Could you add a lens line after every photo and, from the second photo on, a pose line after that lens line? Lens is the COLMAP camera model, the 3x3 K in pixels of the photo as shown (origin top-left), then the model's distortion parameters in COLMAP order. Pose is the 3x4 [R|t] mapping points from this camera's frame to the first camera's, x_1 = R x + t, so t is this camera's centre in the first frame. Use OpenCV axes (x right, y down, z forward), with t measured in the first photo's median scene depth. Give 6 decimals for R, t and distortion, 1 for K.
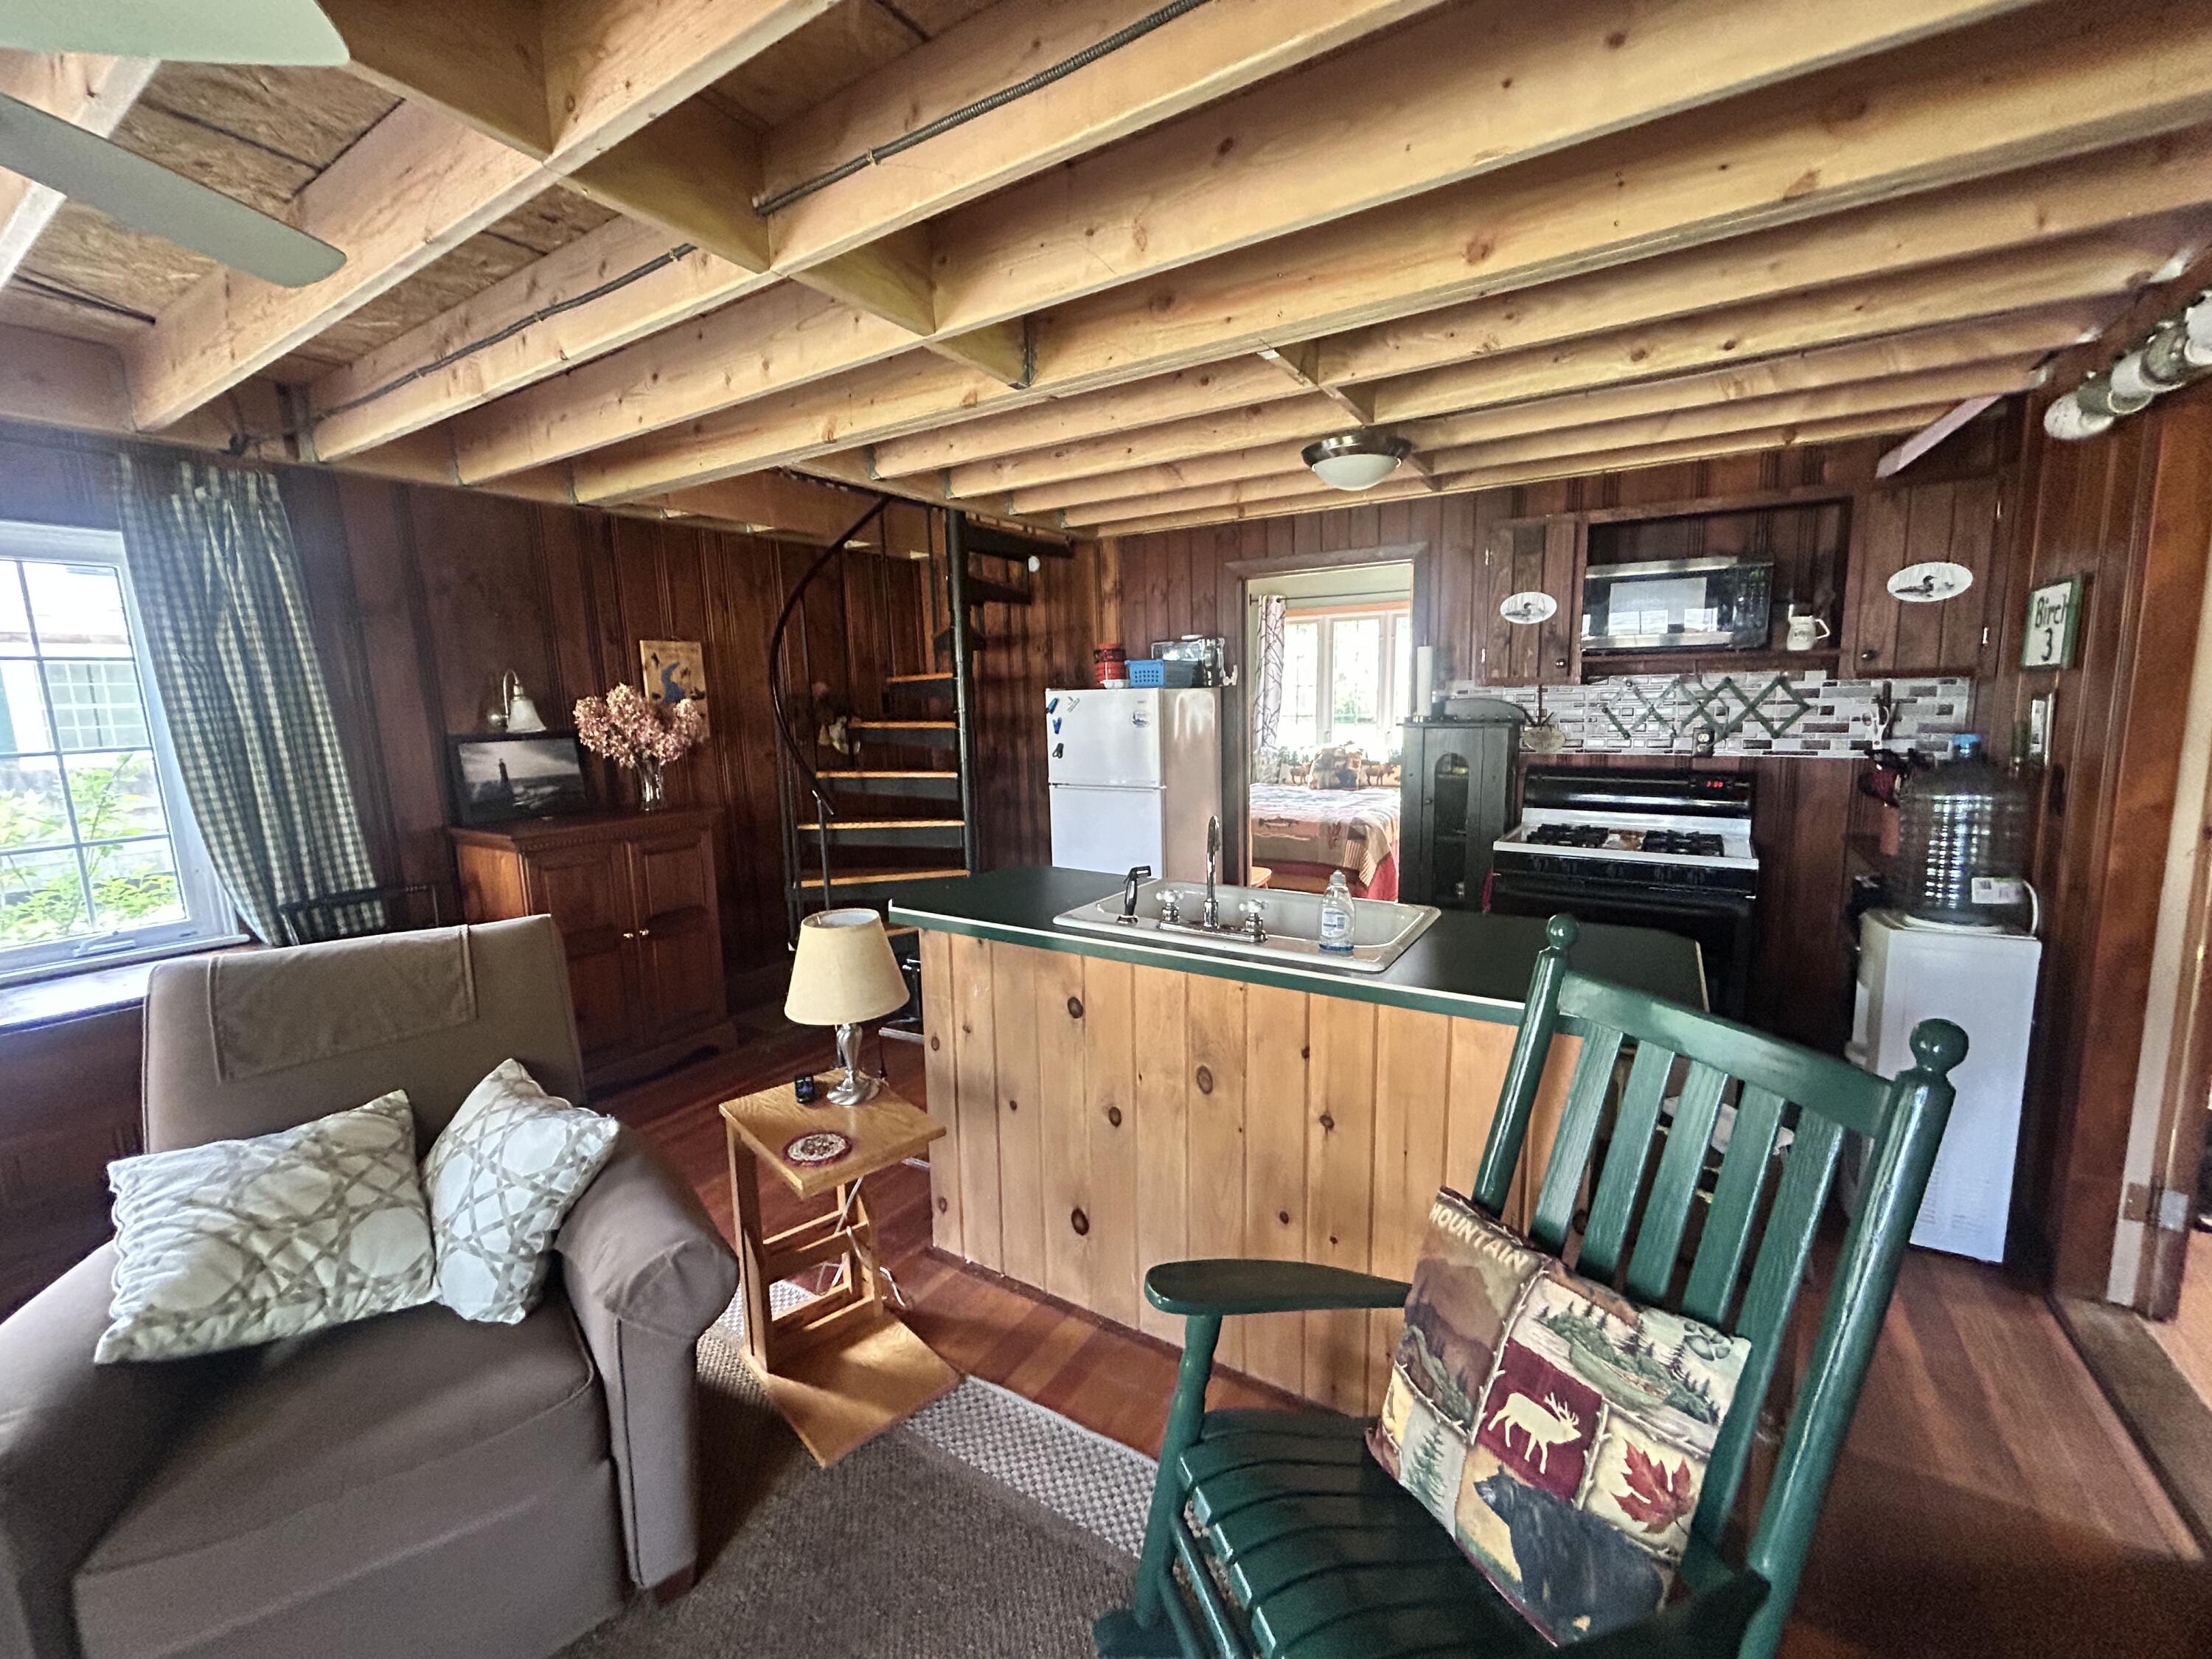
lens RADIAL K [[884.9, 0, 1091.6], [0, 884.9, 826.8], [0, 0, 1]] dist [0.000832, 0.000006]
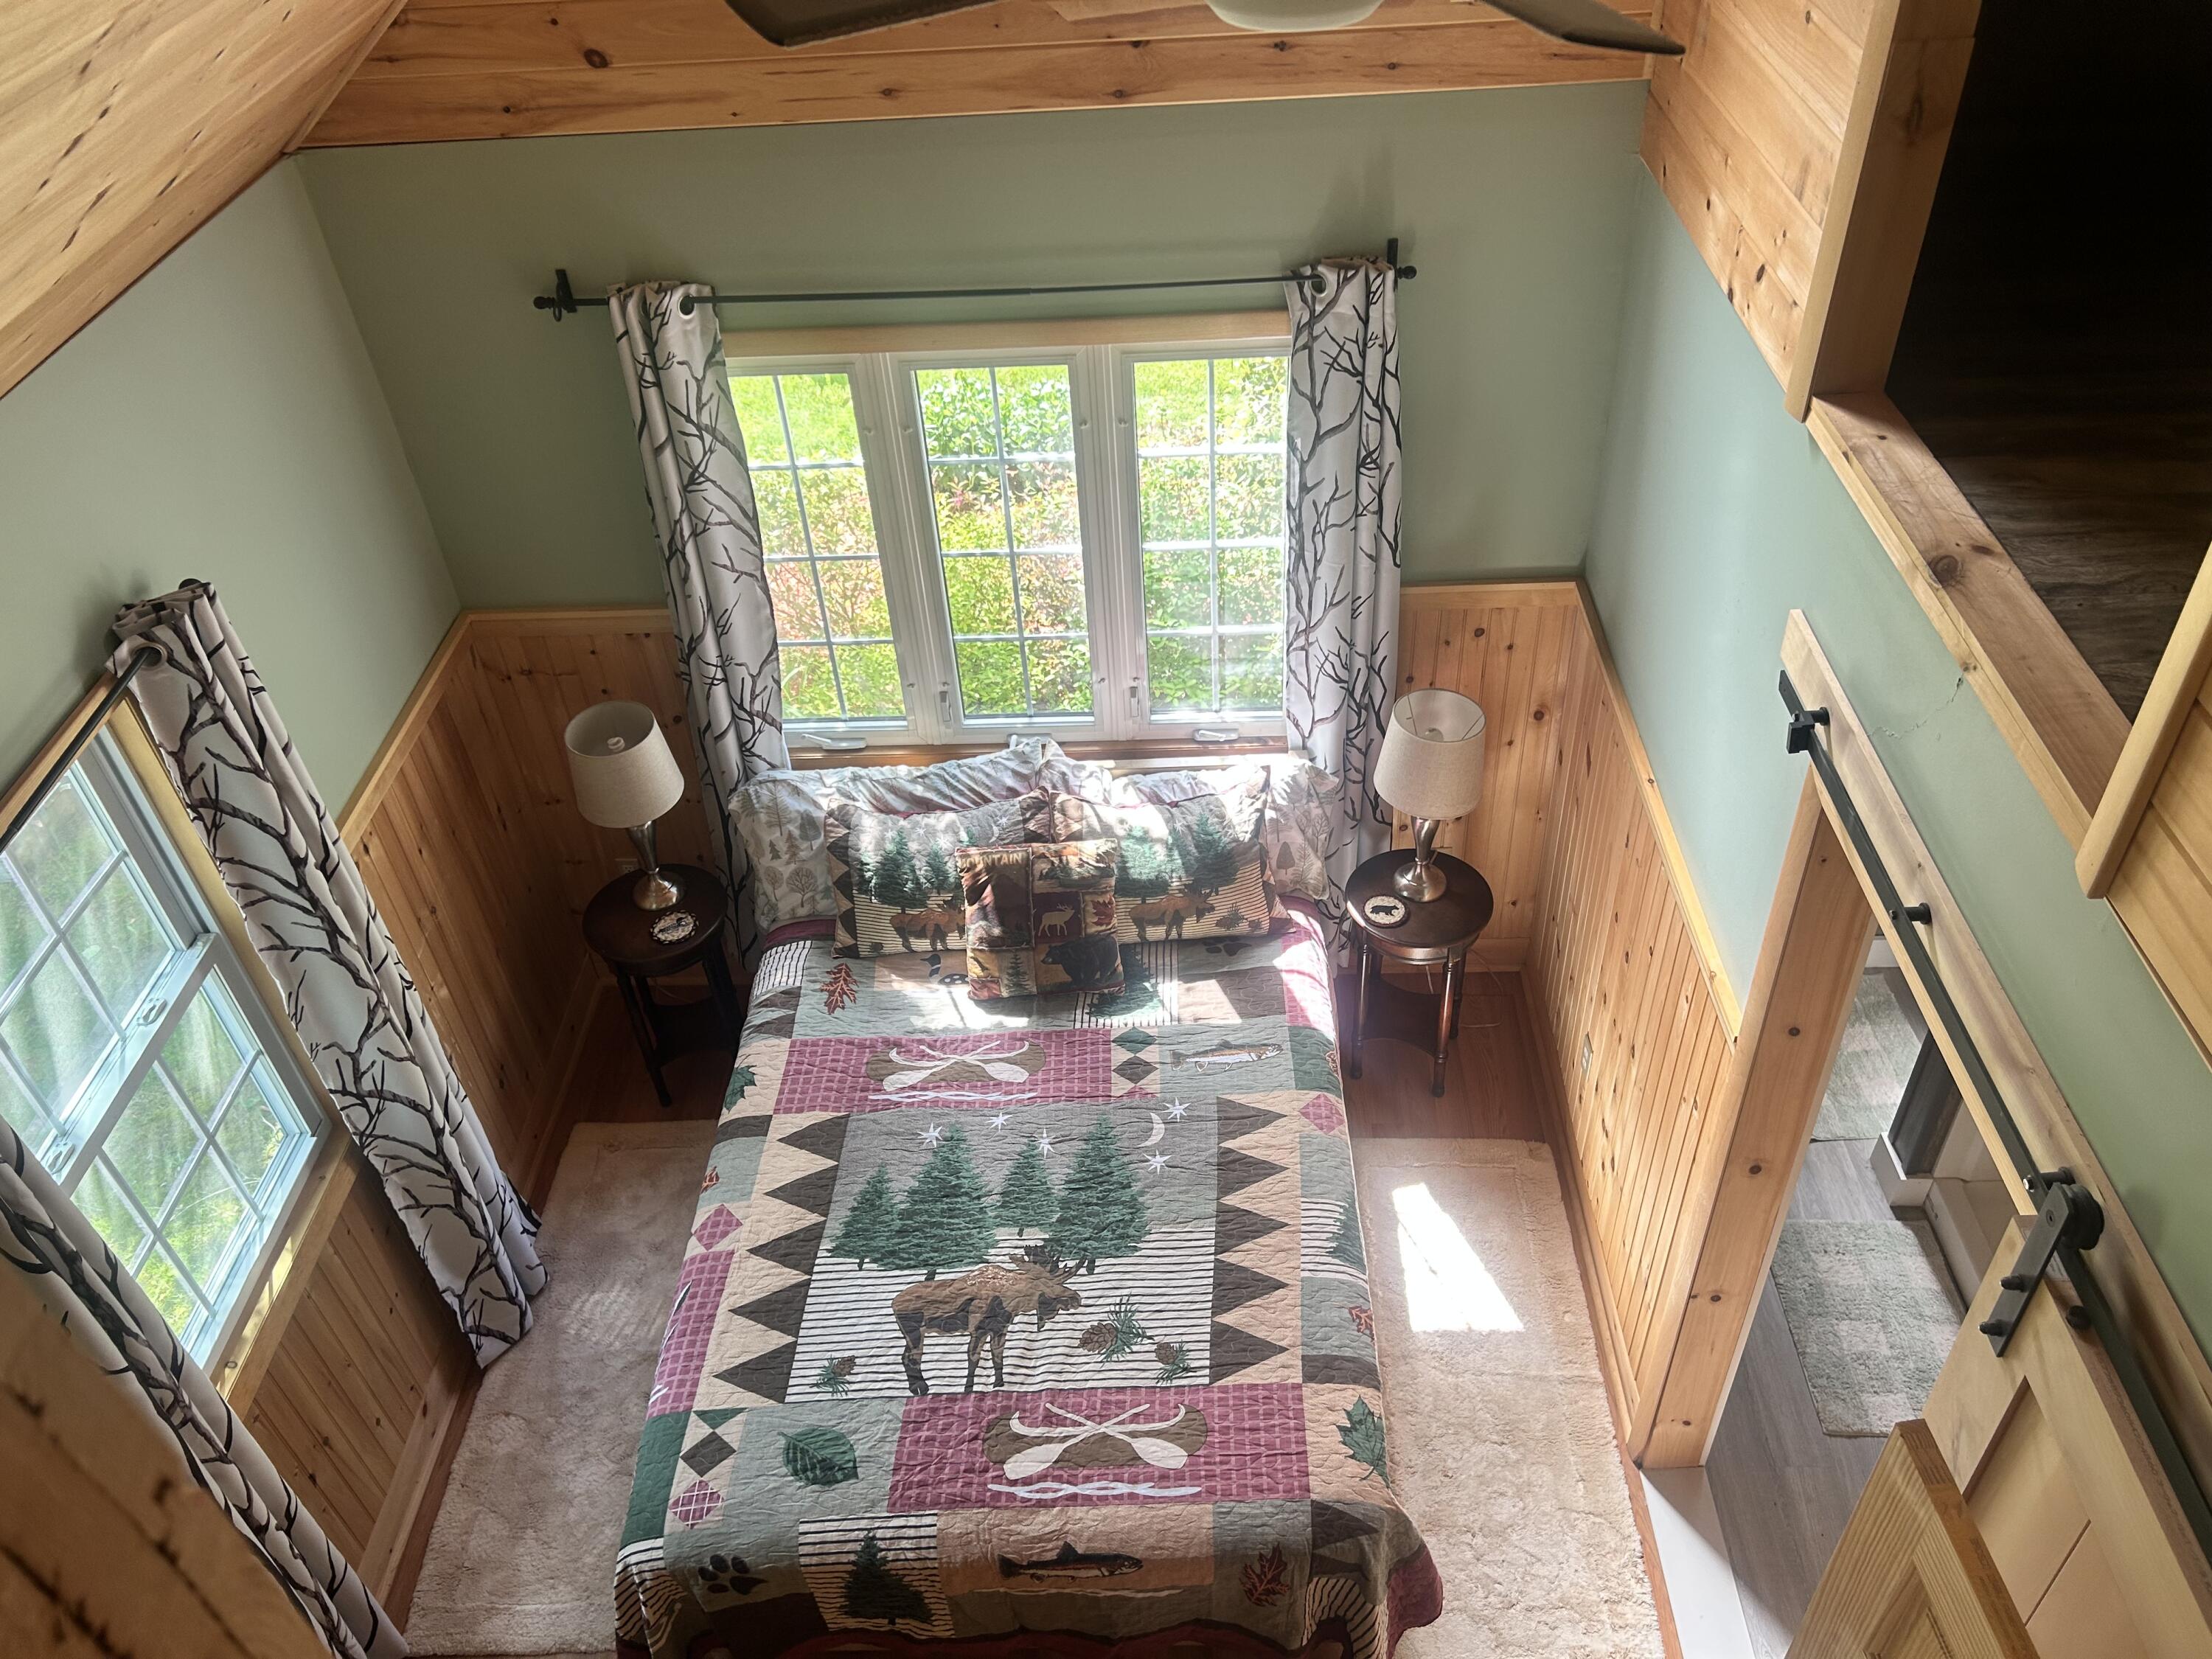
lens RADIAL K [[1657.7, 0, 1115.2], [0, 1657.7, 833.7], [0, 0, 1]] dist [0.030451, -0.034267]
pose [[0.848470, -0.360696, 0.387294, 0.078669], [0.112045, 0.837623, 0.534633, -0.409587], [-0.517247, -0.410226, 0.751113, 0.550290]]
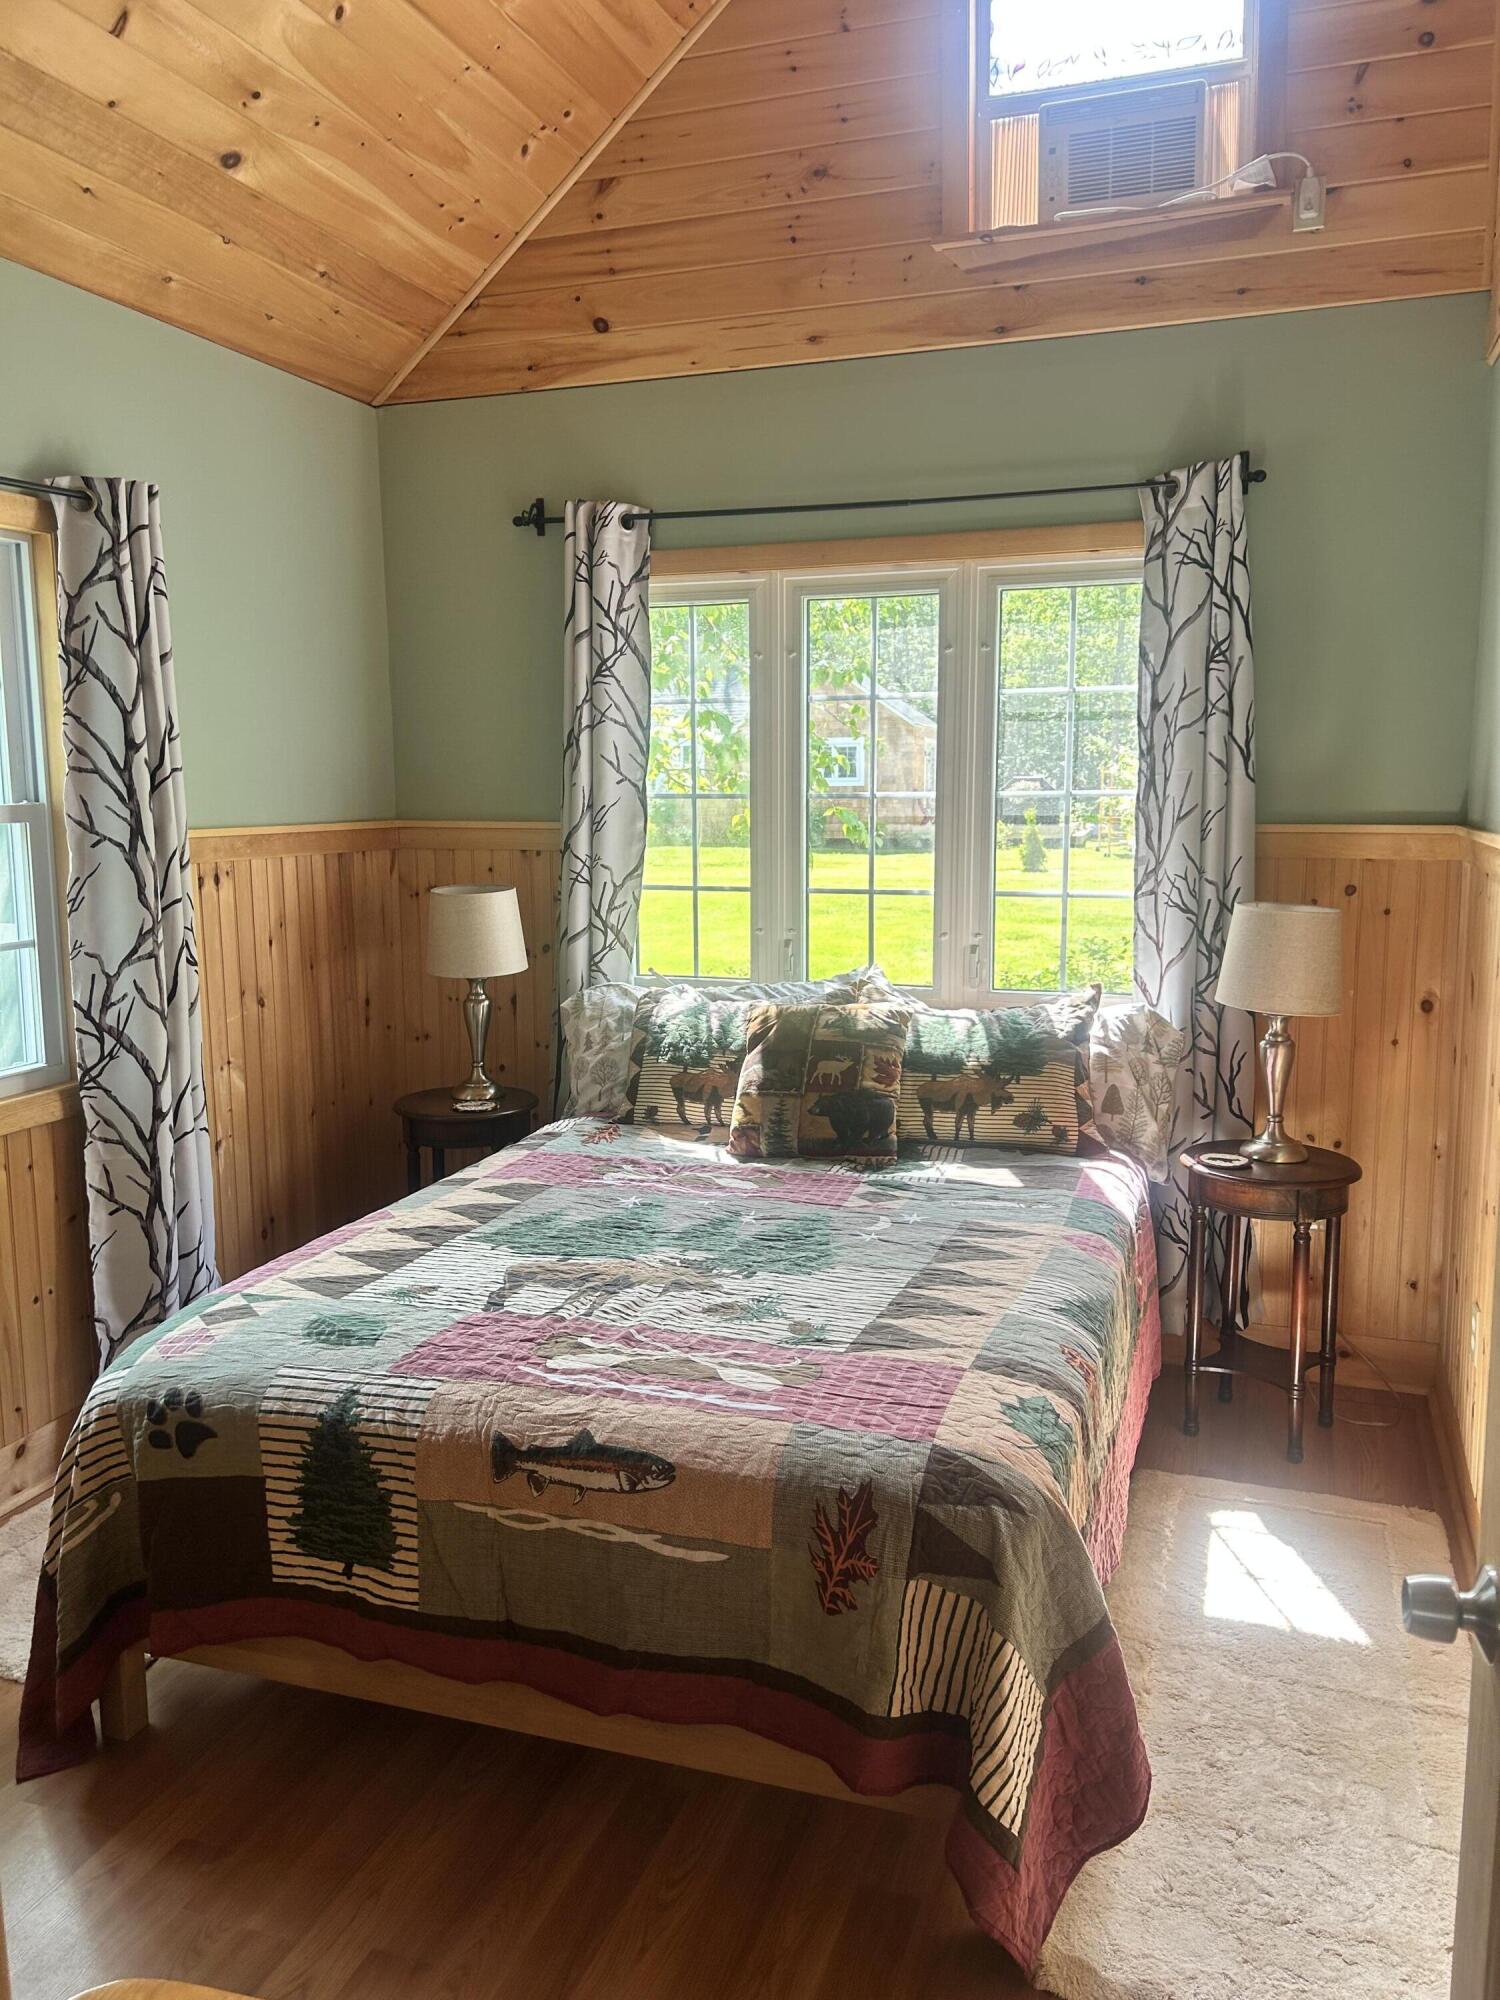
lens RADIAL K [[1498.8, 0, 758.4], [0, 1498.8, 990.7], [0, 0, 1]] dist [0.030451, -0.034267]
pose [[0.969710, -0.016740, 0.243686, 0.135586], [0.020386, 0.999715, -0.012449, -0.090616], [-0.243408, 0.017040, 0.969774, 0.523024]]
